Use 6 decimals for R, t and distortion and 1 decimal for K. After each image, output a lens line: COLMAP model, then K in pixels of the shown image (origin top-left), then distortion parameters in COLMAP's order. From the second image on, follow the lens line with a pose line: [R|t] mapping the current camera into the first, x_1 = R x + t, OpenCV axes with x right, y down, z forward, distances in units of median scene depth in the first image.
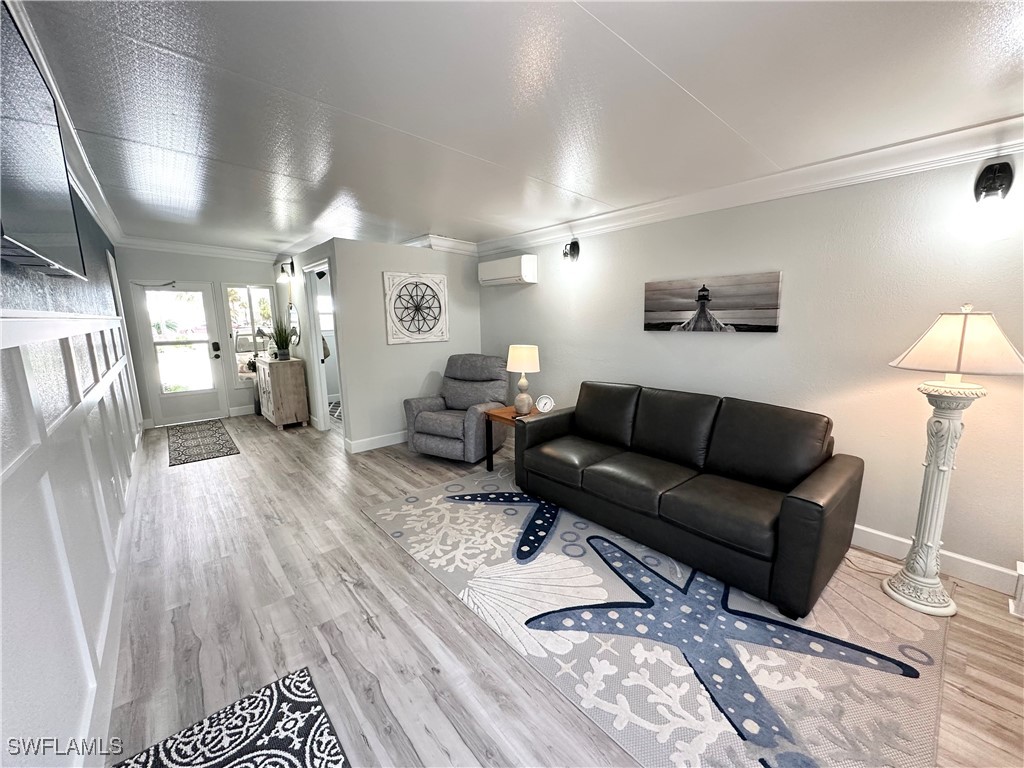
lens RADIAL K [[407.6, 0, 512.0], [0, 407.6, 383.8], [0, 0, 1]] dist [-0.001832, -0.000060]
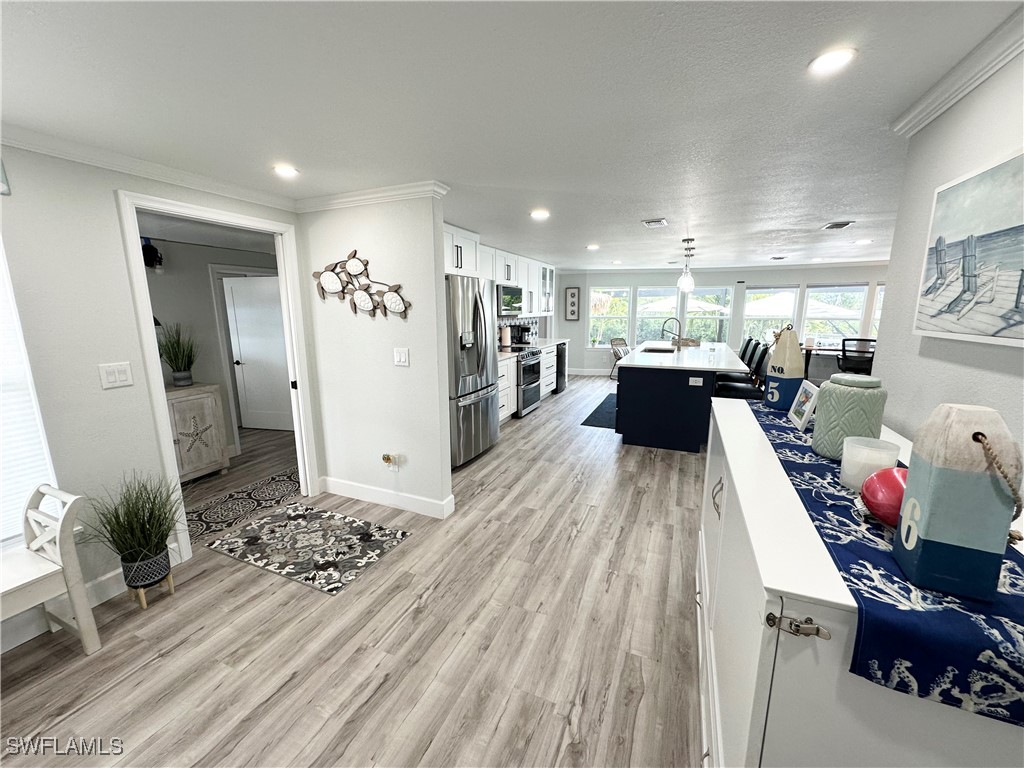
lens RADIAL K [[407.6, 0, 513.9], [0, 407.6, 384.2], [0, 0, 1]] dist [-0.001832, -0.000060]
pose [[-0.439864, -0.152316, 0.885053, -3.900836], [0.164277, 0.955237, 0.246038, -0.389839], [-0.882911, 0.253617, -0.395153, 2.082078]]
